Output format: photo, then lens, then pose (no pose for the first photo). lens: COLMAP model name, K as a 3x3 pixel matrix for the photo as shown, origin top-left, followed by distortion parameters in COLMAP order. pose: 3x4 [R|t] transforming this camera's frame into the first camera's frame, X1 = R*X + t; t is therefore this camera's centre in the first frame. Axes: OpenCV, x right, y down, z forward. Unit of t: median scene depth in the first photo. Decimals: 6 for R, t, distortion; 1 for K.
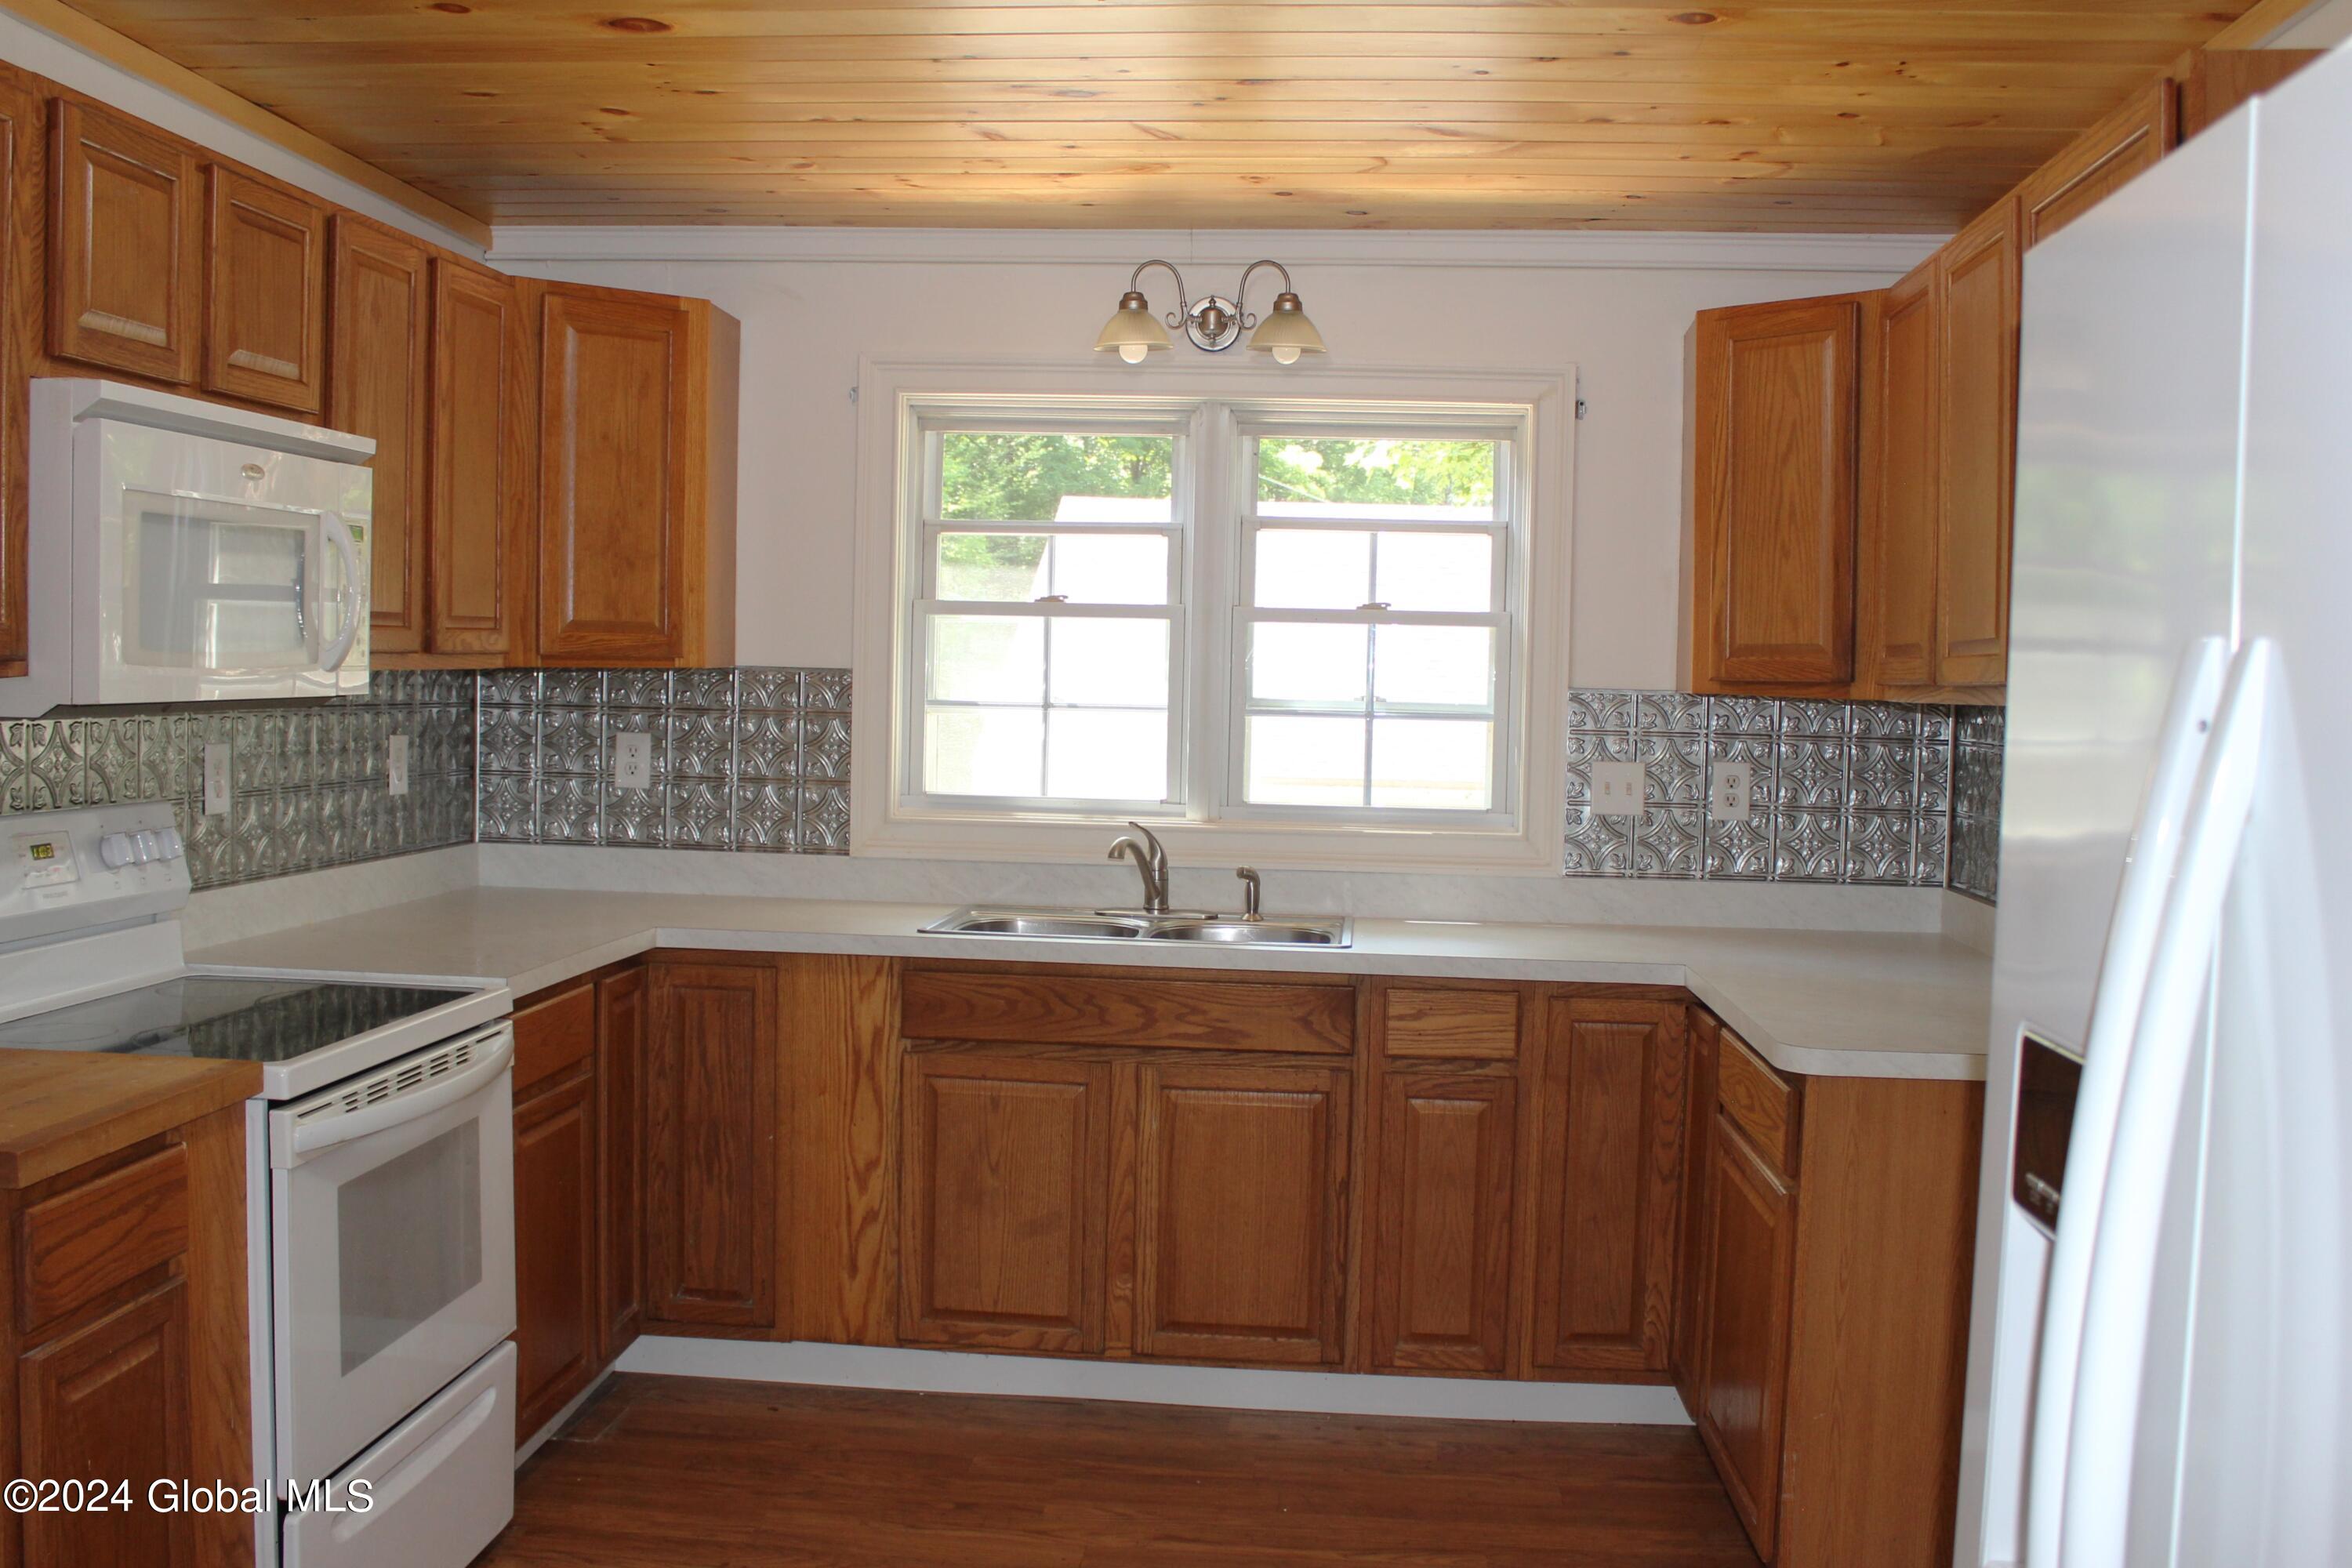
lens RADIAL K [[2062.2, 0, 1176.0], [0, 2062.2, 784.0], [0, 0, 1]] dist [-0.122803, 0.003556]
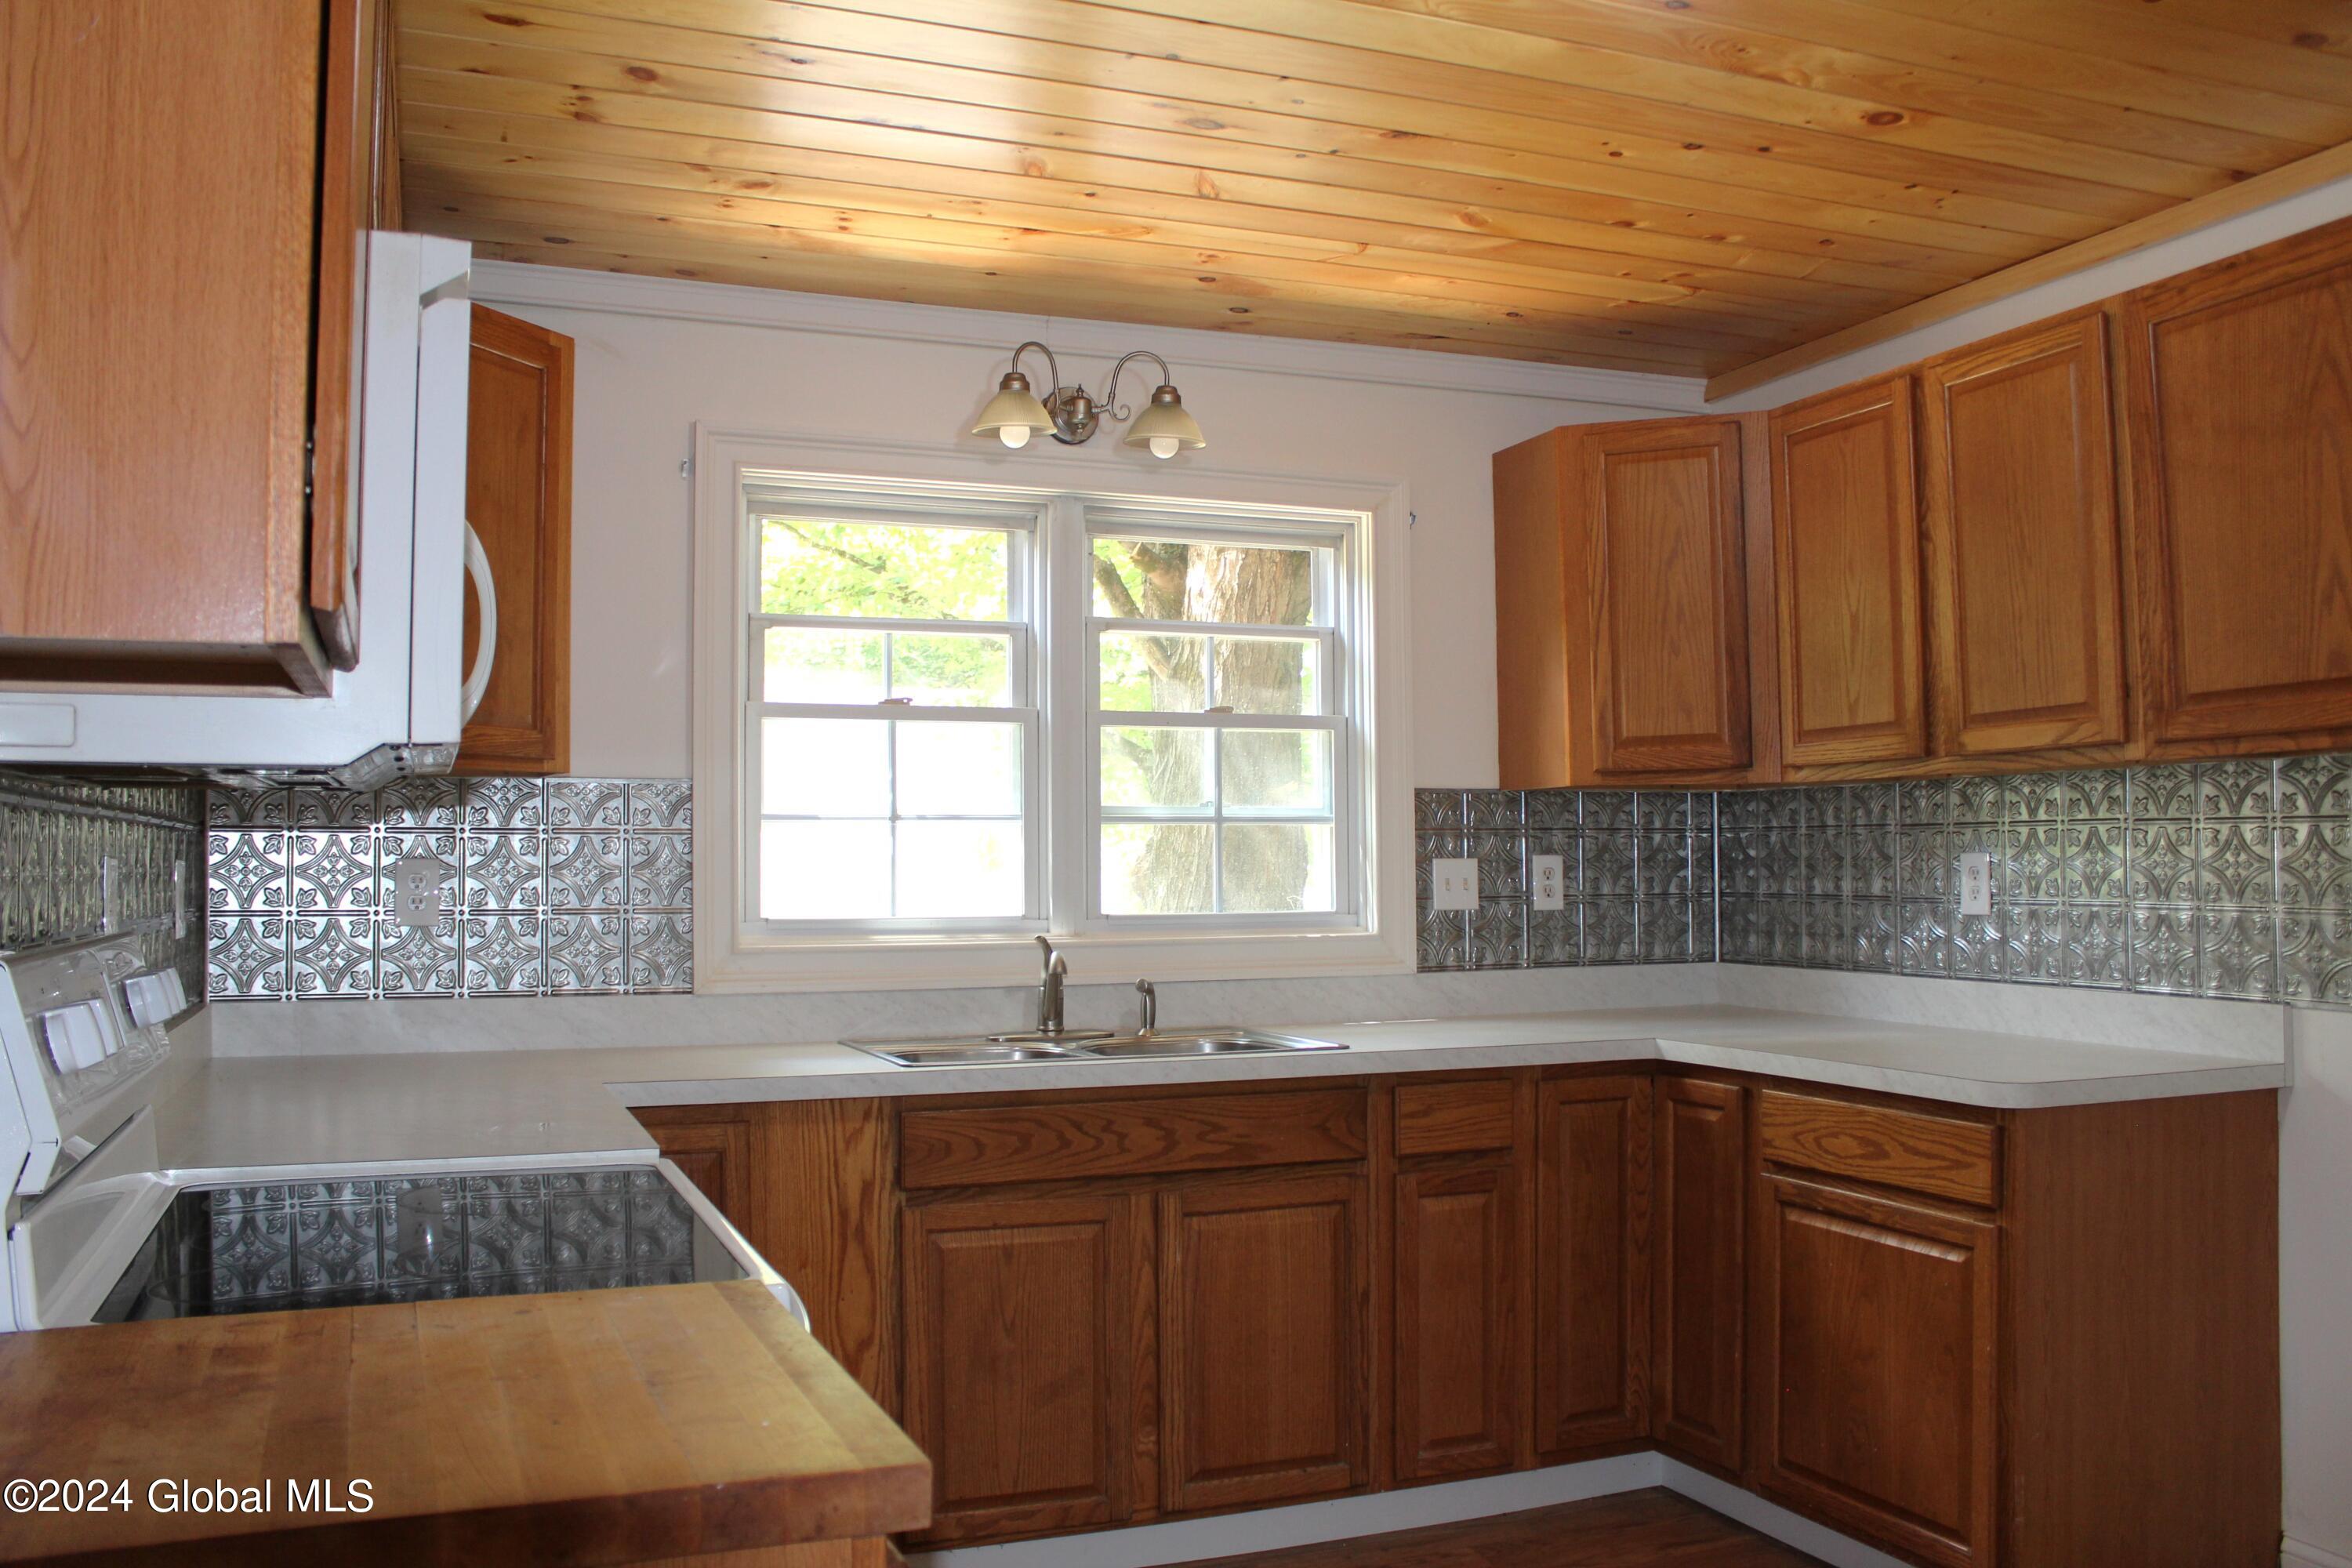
lens RADIAL K [[1932.2, 0, 1176.0], [0, 1932.2, 784.0], [0, 0, 1]] dist [-0.130040, 0.005187]
pose [[0.897564, -0.011394, 0.440737, -0.381547], [0.048105, 0.996229, -0.072212, 0.017204], [-0.438252, 0.086017, 0.894727, 0.215172]]
